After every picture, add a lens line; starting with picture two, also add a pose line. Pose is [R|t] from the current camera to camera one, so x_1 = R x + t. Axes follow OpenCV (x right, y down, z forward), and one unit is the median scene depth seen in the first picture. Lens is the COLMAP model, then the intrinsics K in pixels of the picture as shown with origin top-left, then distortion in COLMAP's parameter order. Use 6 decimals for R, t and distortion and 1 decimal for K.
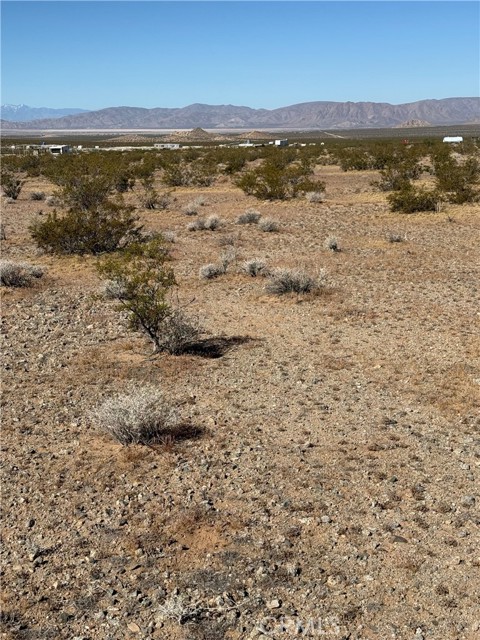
lens RADIAL K [[887.6, 0, 239.7], [0, 887.6, 319.6], [0, 0, 1]] dist [0.130189, 0.000000]
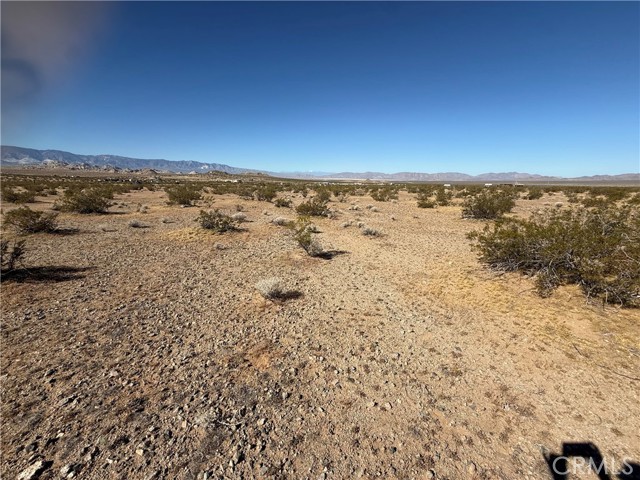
lens RADIAL K [[256.6, 0, 320.2], [0, 256.6, 239.8], [0, 0, 1]] dist [-0.000506, 0.000108]
pose [[0.974549, 0.081534, -0.208820, 0.109853], [-0.076462, 0.996550, 0.032261, -0.041198], [0.210730, -0.015473, 0.977422, 0.233420]]
